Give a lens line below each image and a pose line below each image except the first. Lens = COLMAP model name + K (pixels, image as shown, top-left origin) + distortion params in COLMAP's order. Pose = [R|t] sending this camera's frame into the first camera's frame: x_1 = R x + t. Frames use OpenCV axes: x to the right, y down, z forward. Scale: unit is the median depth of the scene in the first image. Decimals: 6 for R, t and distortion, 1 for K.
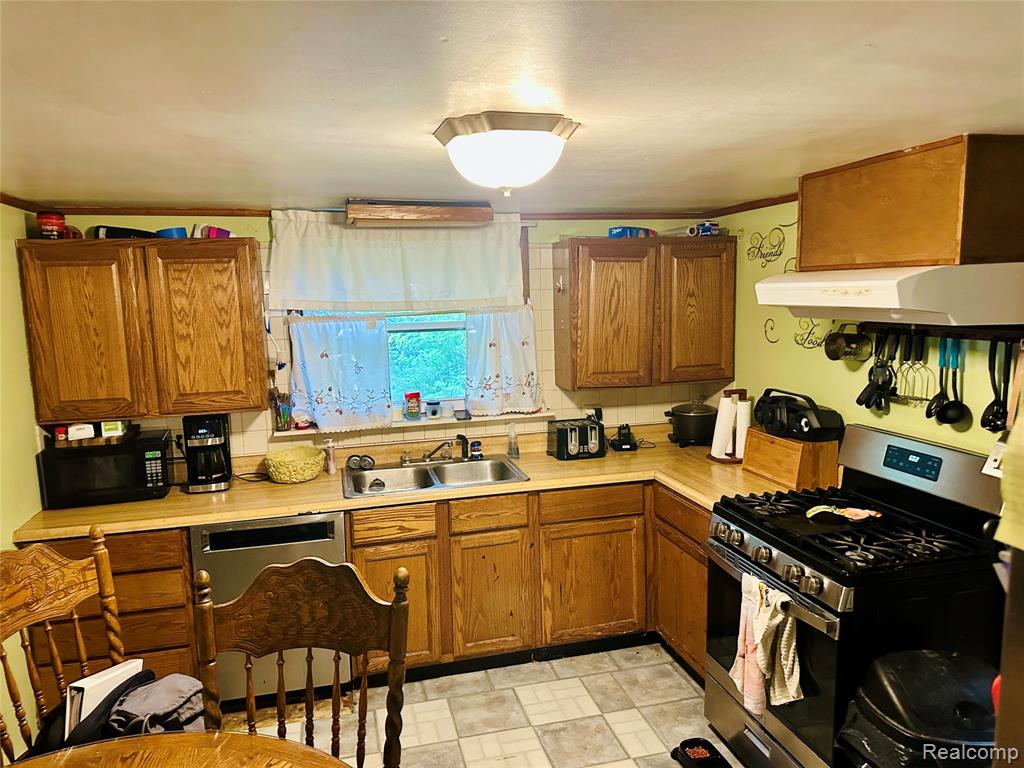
lens RADIAL K [[705.7, 0, 513.9], [0, 705.7, 379.2], [0, 0, 1]] dist [0.090059, -0.173116]
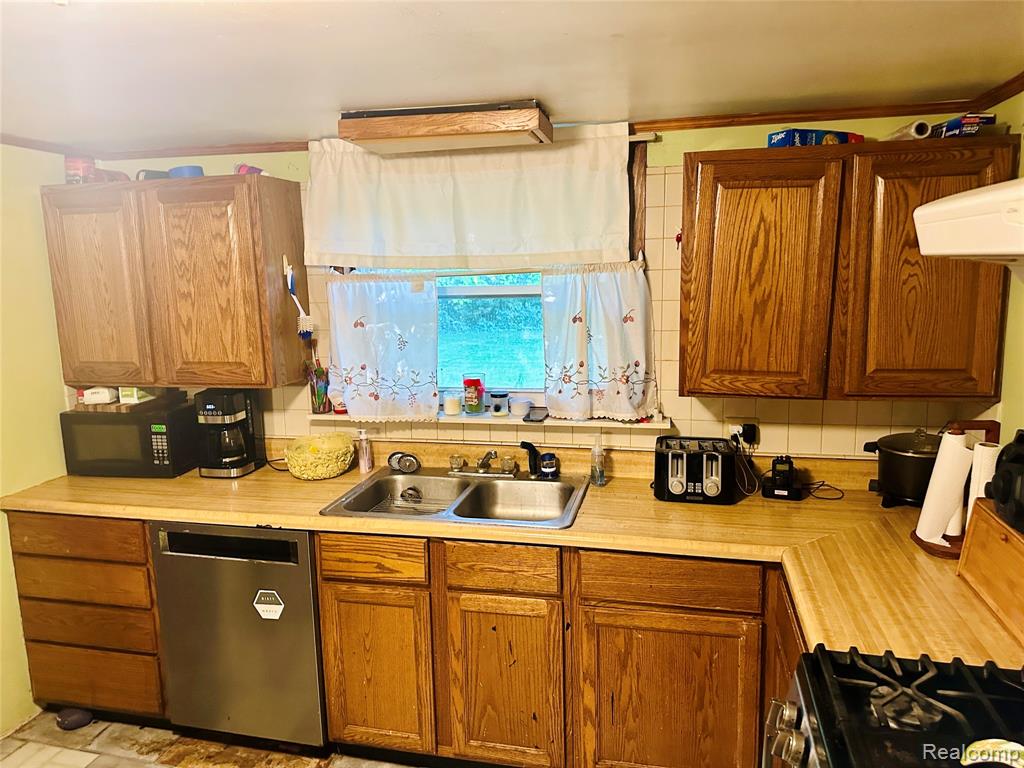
lens RADIAL K [[705.7, 0, 513.9], [0, 705.7, 379.2], [0, 0, 1]] dist [0.090059, -0.173116]
pose [[0.886675, 0.078689, -0.455648, 0.249522], [-0.057798, 0.996546, 0.059628, -0.029338], [0.458766, -0.026535, 0.888161, 0.373193]]
